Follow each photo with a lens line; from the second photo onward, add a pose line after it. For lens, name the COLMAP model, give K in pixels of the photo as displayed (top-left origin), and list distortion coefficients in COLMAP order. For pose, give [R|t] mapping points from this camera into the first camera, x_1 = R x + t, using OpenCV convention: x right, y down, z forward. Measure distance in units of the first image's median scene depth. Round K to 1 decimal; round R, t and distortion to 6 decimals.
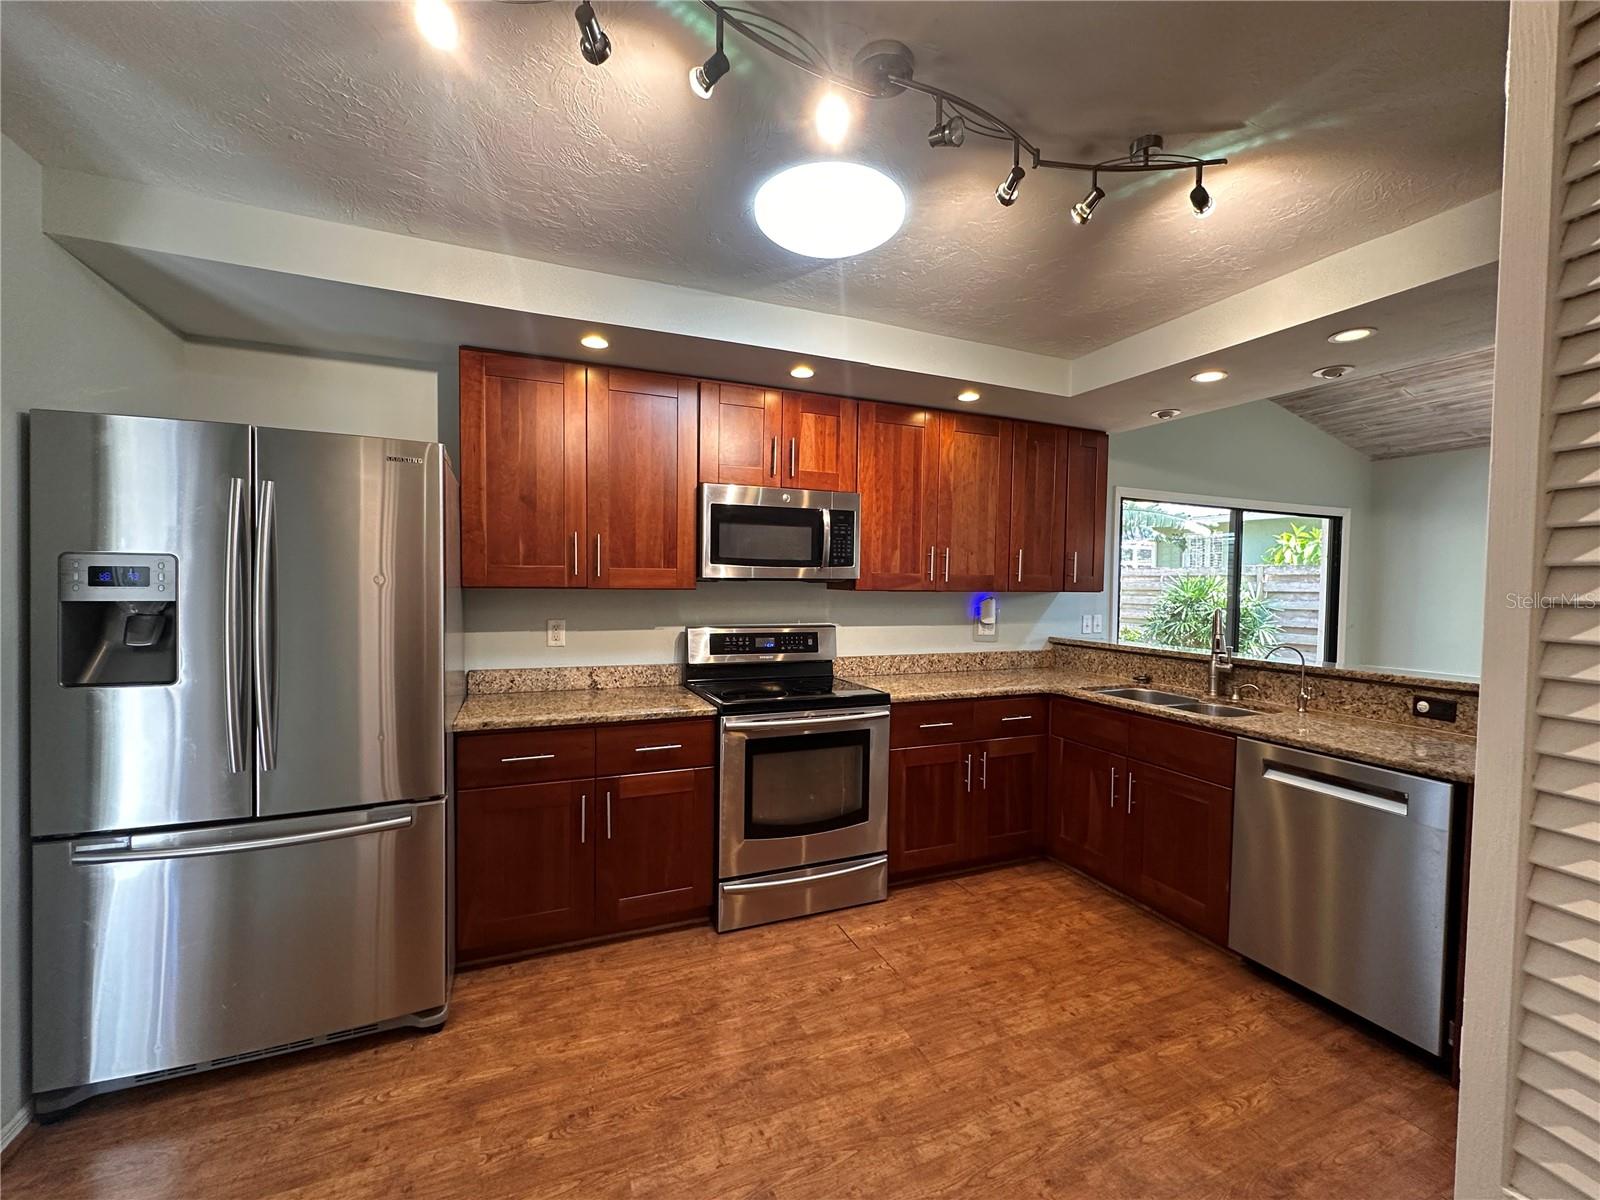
lens RADIAL K [[653.1, 0, 800.7], [0, 653.1, 602.9], [0, 0, 1]] dist [-0.006452, 0.000293]
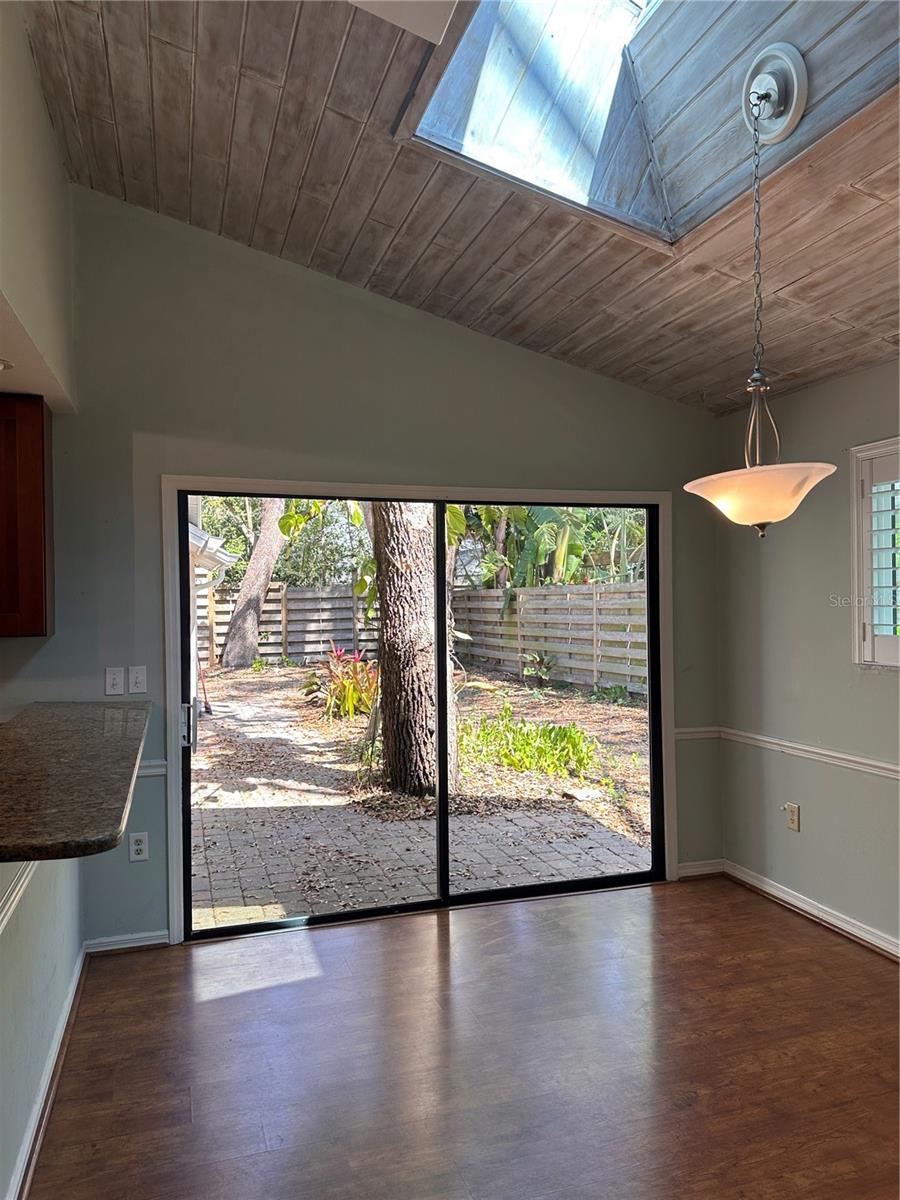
lens RADIAL K [[836.6, 0, 463.1], [0, 836.6, 604.2], [0, 0, 1]] dist [0.056319, -0.084133]
pose [[0.997051, -0.026298, -0.072097, 1.268331], [0.024241, 0.999278, -0.029258, -0.018274], [0.072814, 0.027424, 0.996968, 0.236239]]
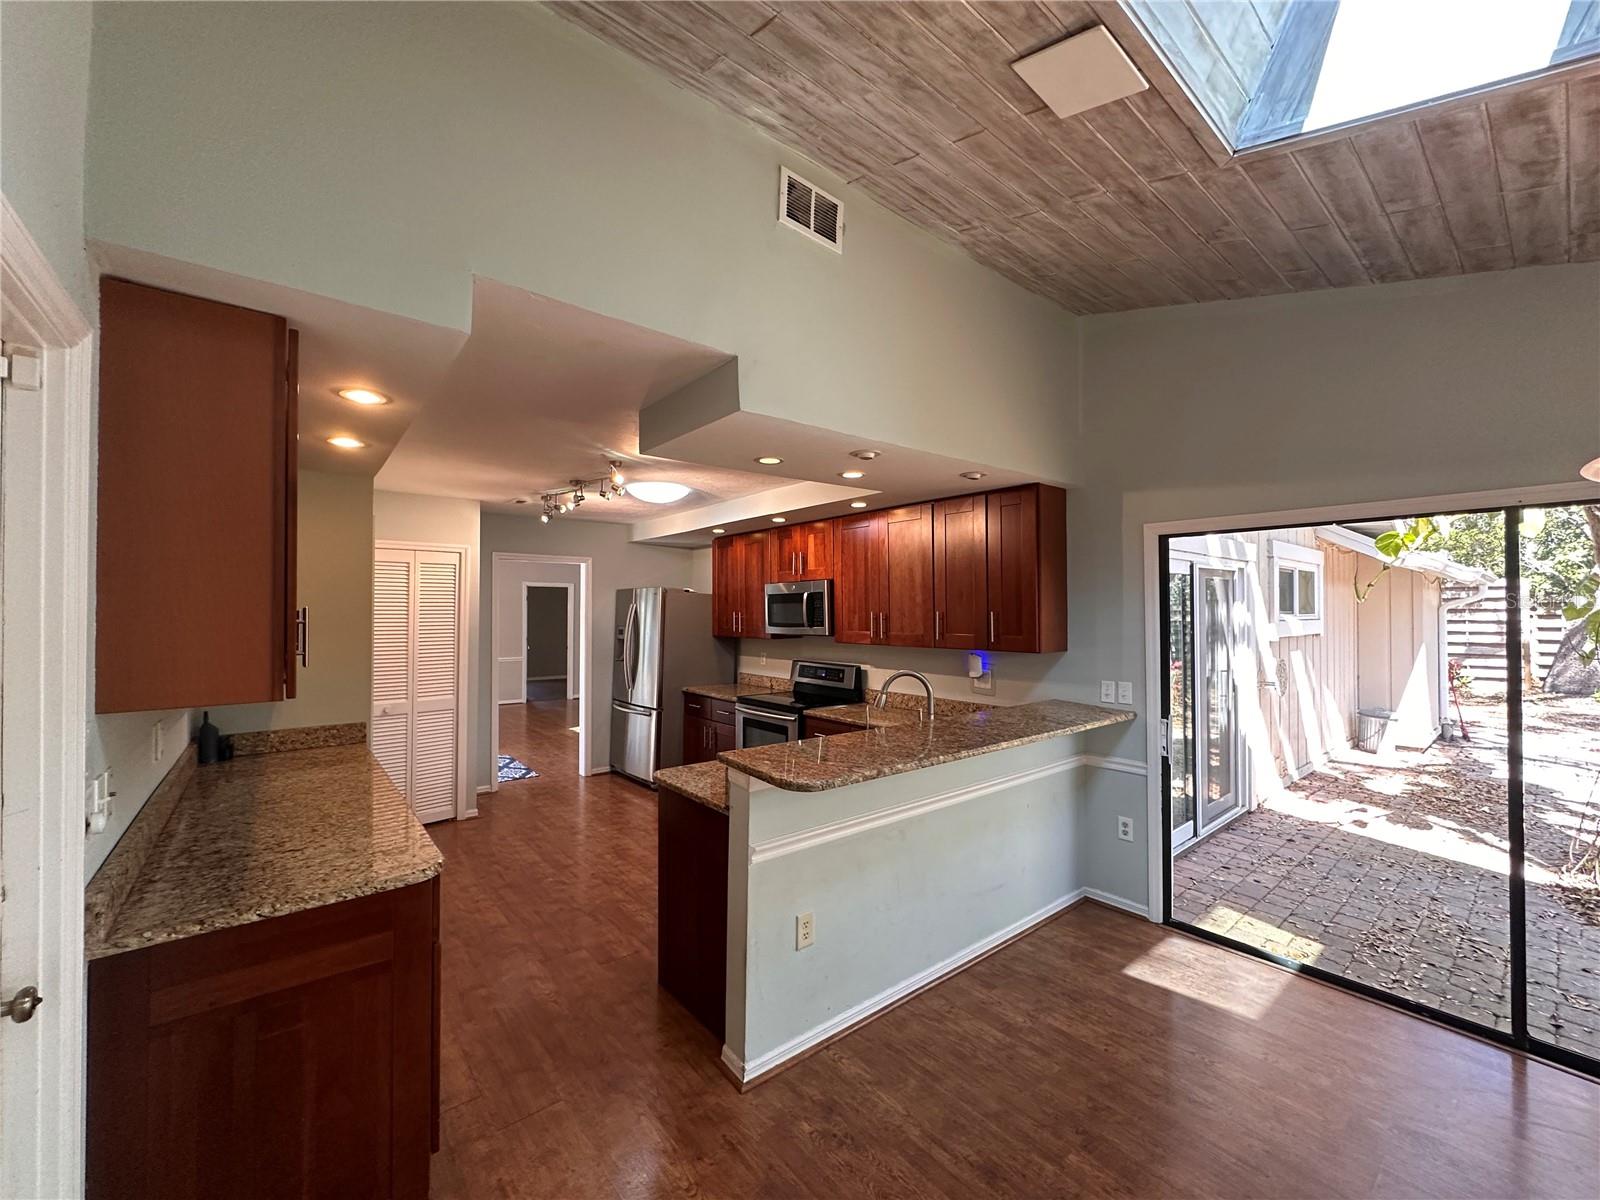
lens RADIAL K [[639.1, 0, 799.8], [0, 639.1, 601.9], [0, 0, 1]] dist [-0.009577, 0.003036]
pose [[0.286741, -0.029638, -0.957549, 1.656531], [-0.029528, 0.998773, -0.039756, -0.058123], [0.957553, 0.039674, 0.285514, 0.549988]]
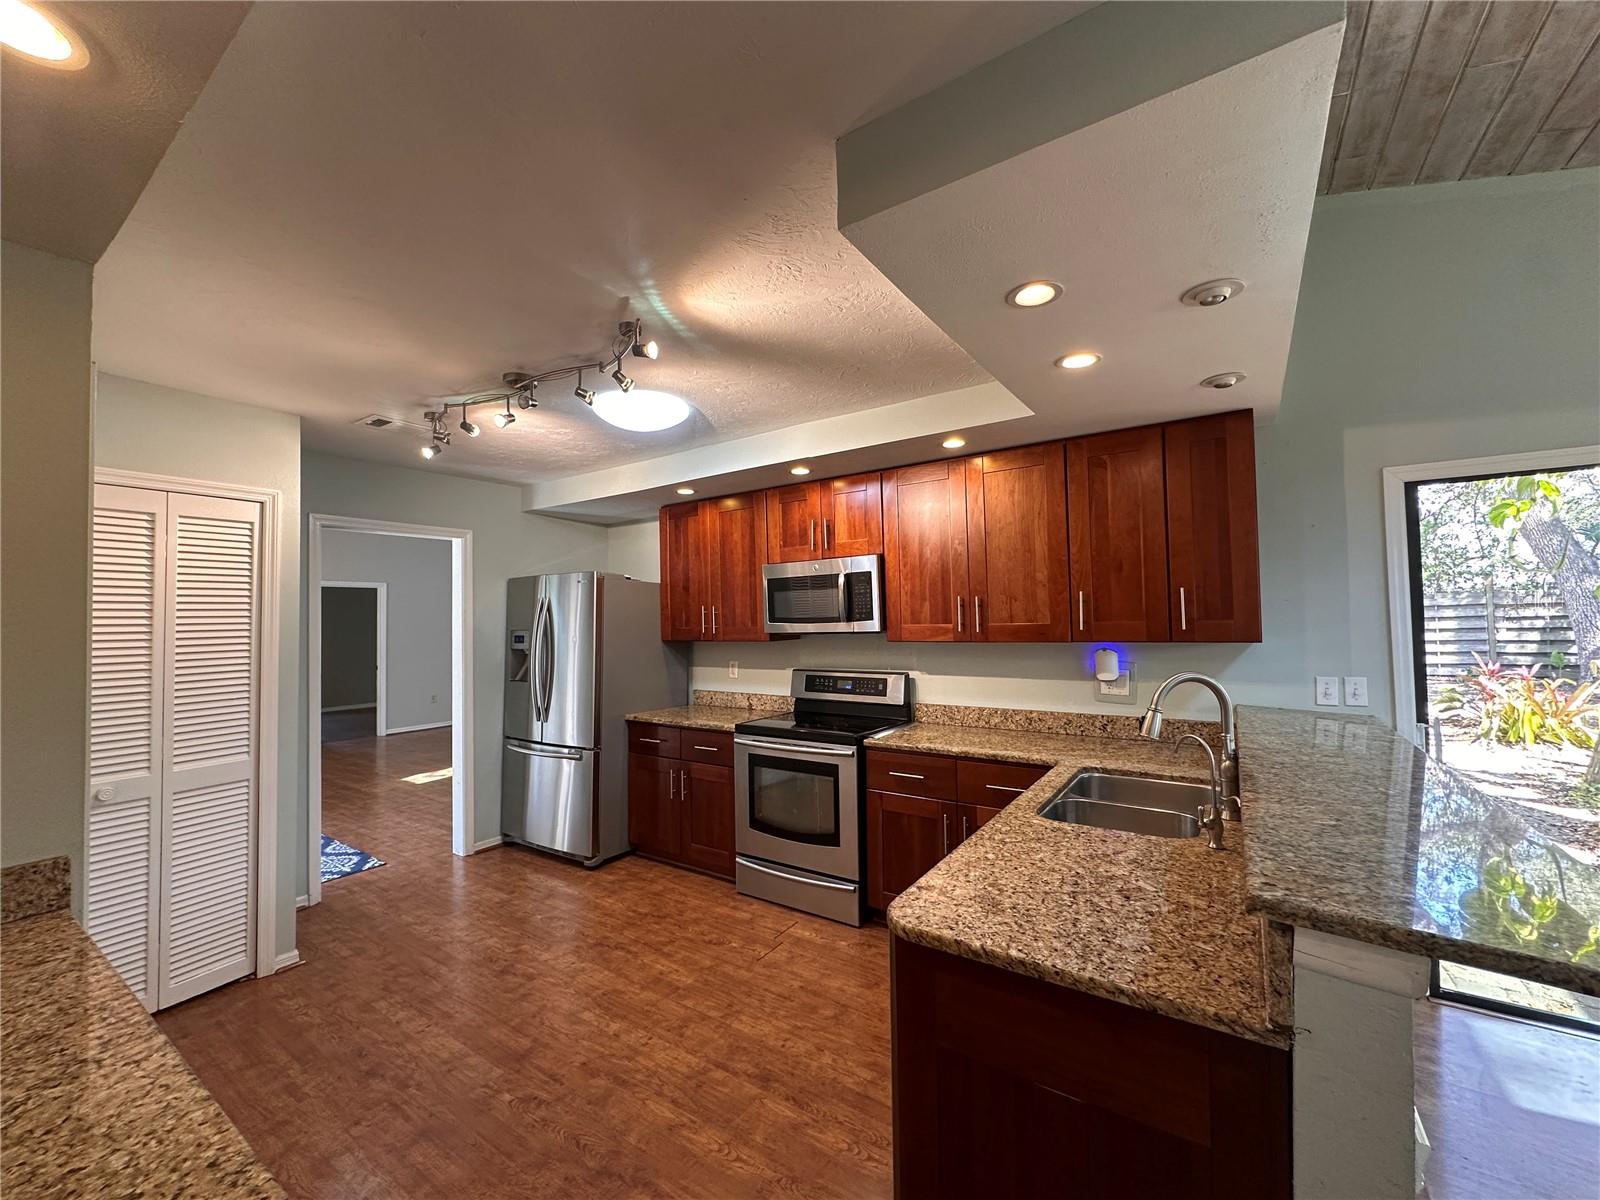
lens RADIAL K [[639.1, 0, 799.8], [0, 639.1, 601.9], [0, 0, 1]] dist [-0.009577, 0.003036]
pose [[0.546103, -0.048418, -0.836318, 1.007664], [-0.003125, 0.998204, -0.059831, -0.023462], [0.837712, 0.035288, 0.544971, 0.322723]]
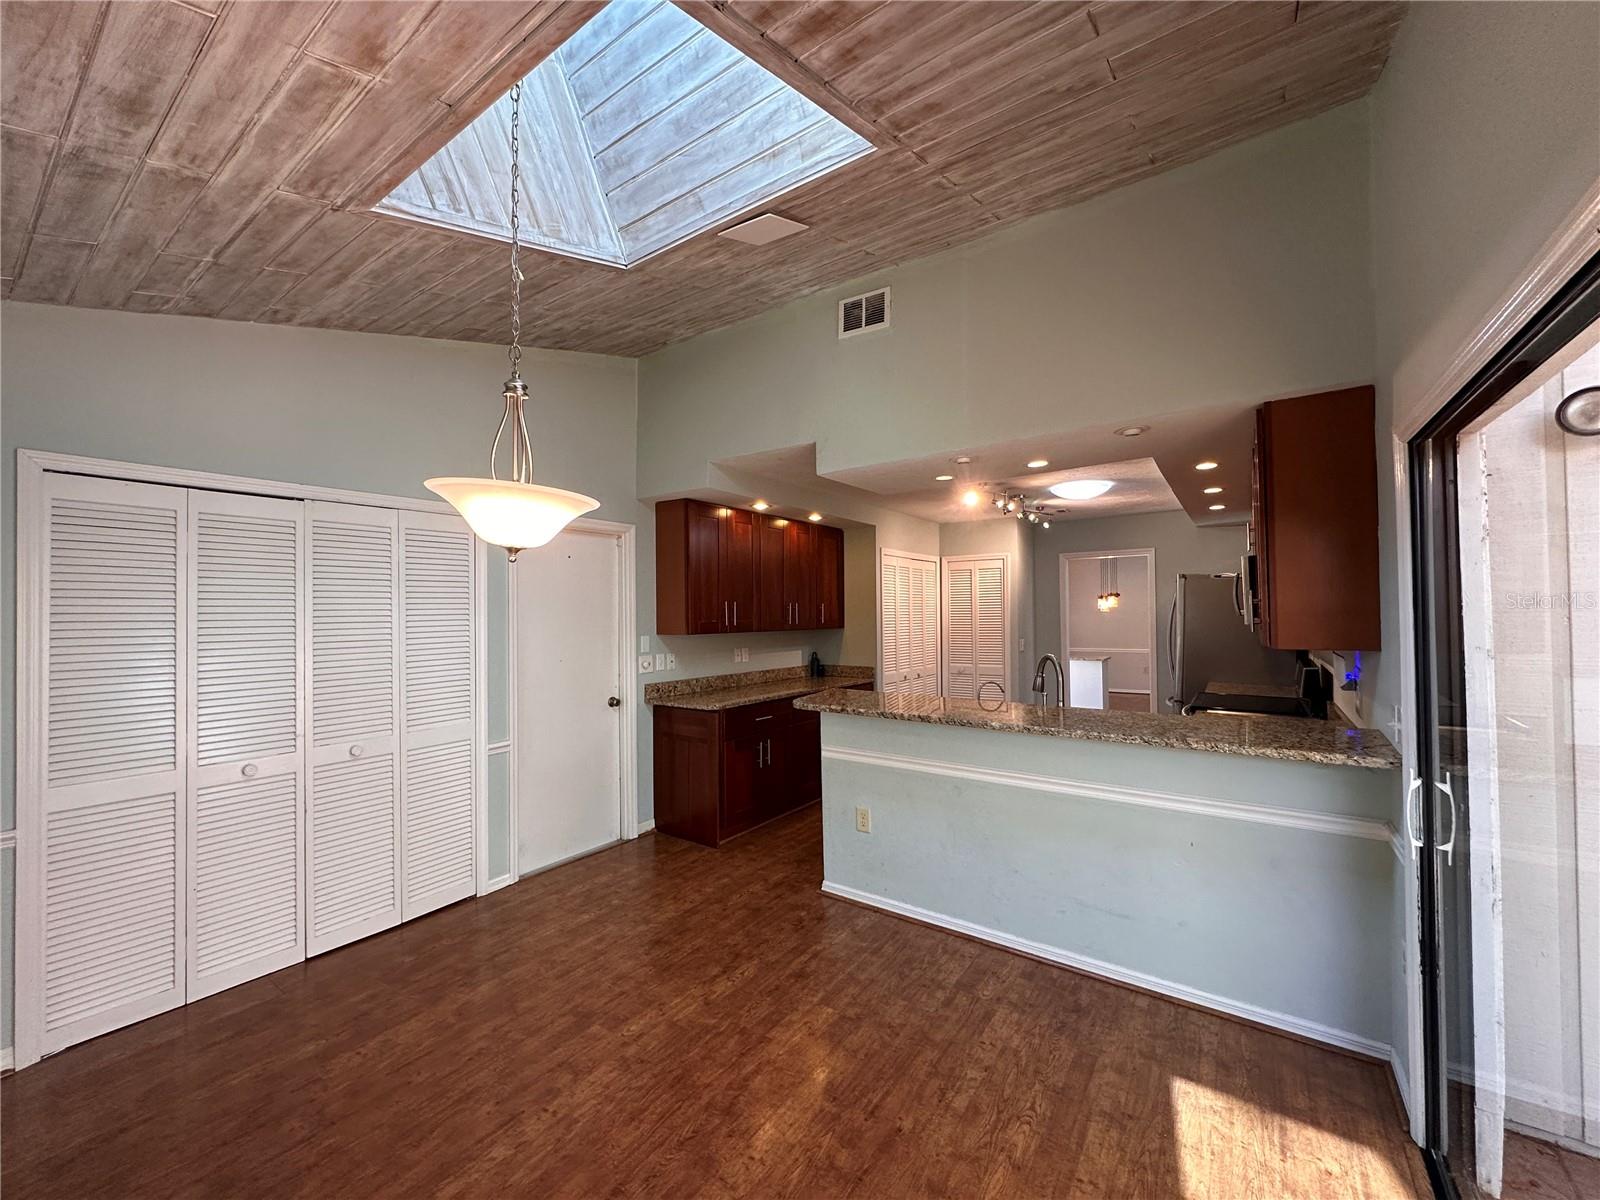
lens RADIAL K [[639.1, 0, 799.8], [0, 639.1, 601.9], [0, 0, 1]] dist [-0.009577, 0.003036]
pose [[-0.848354, -0.014960, -0.529218, 1.591111], [-0.022312, 0.999723, 0.007506, -0.076957], [0.528959, 0.018176, -0.848453, 1.720415]]
